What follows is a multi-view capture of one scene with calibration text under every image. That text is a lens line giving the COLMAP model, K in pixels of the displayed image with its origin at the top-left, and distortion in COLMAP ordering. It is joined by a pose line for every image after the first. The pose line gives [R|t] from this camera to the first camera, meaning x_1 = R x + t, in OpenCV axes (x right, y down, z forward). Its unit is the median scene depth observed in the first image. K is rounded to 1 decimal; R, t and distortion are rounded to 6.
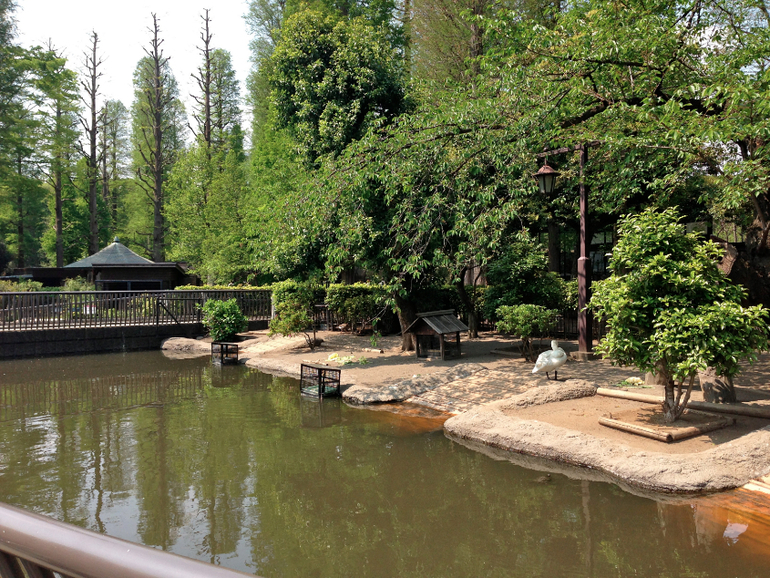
lens RADIAL K [[711.9, 0, 389.0], [0, 711.9, 277.3], [0, 0, 1]] dist [0.143900, -0.251696]
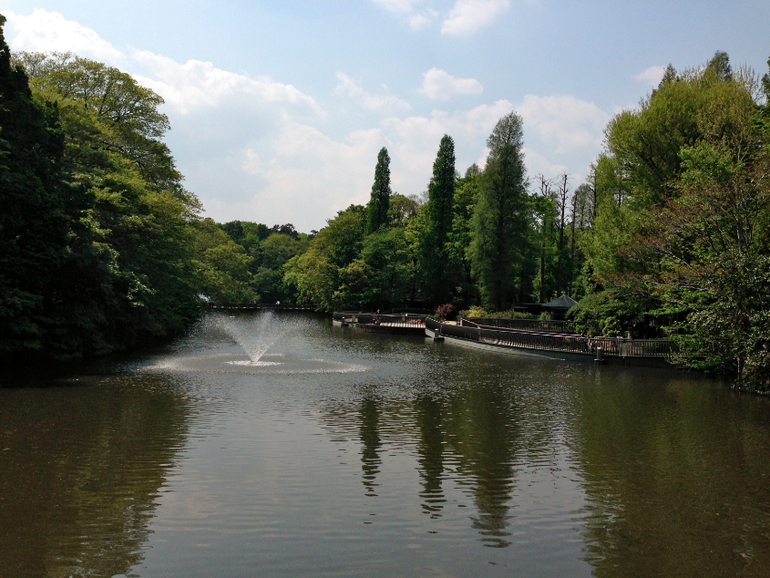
lens RADIAL K [[711.9, 0, 389.0], [0, 711.9, 277.3], [0, 0, 1]] dist [0.143900, -0.251696]
pose [[0.797435, 0.028808, -0.602717, 1.007621], [-0.046412, 0.998829, -0.013666, -0.100001], [0.601617, 0.038871, 0.797838, -2.082357]]
